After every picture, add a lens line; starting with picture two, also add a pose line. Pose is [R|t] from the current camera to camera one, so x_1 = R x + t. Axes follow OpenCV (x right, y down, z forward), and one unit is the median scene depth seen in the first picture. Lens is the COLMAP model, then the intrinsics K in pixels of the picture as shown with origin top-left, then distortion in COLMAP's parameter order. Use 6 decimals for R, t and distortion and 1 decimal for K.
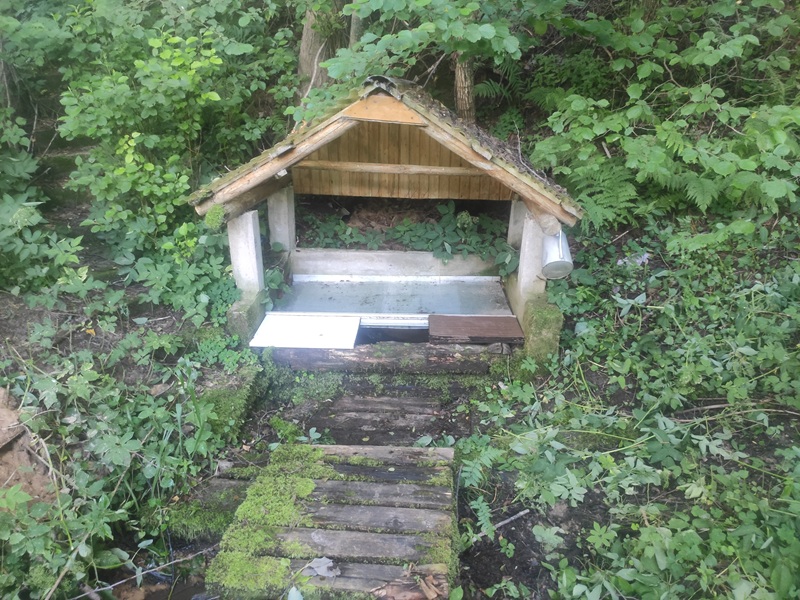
lens RADIAL K [[597.7, 0, 400.0], [0, 597.7, 300.0], [0, 0, 1]] dist [0.080898, -0.101895]
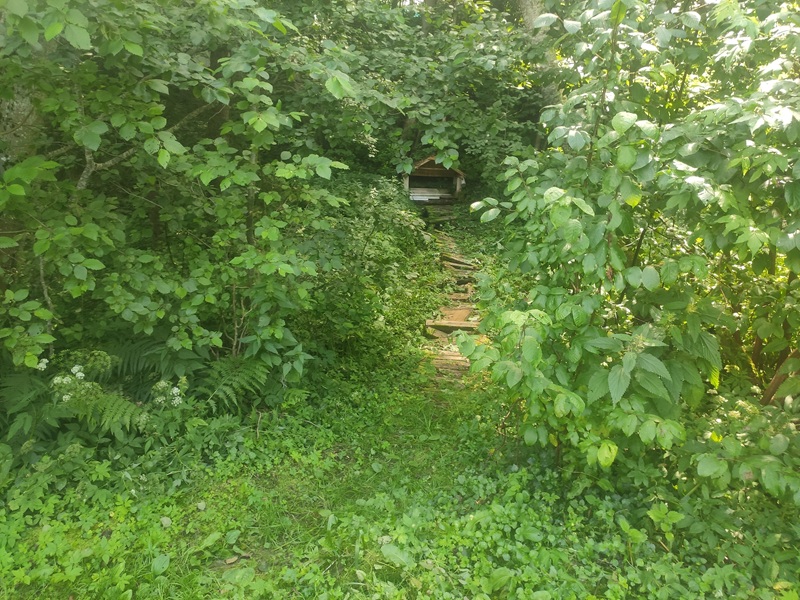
lens RADIAL K [[597.7, 0, 400.0], [0, 597.7, 300.0], [0, 0, 1]] dist [0.080898, -0.101895]
pose [[0.990703, -0.018772, 0.134738, -1.016362], [0.024447, 0.998877, -0.040585, 1.127340], [-0.133825, 0.043502, 0.990050, -4.087254]]
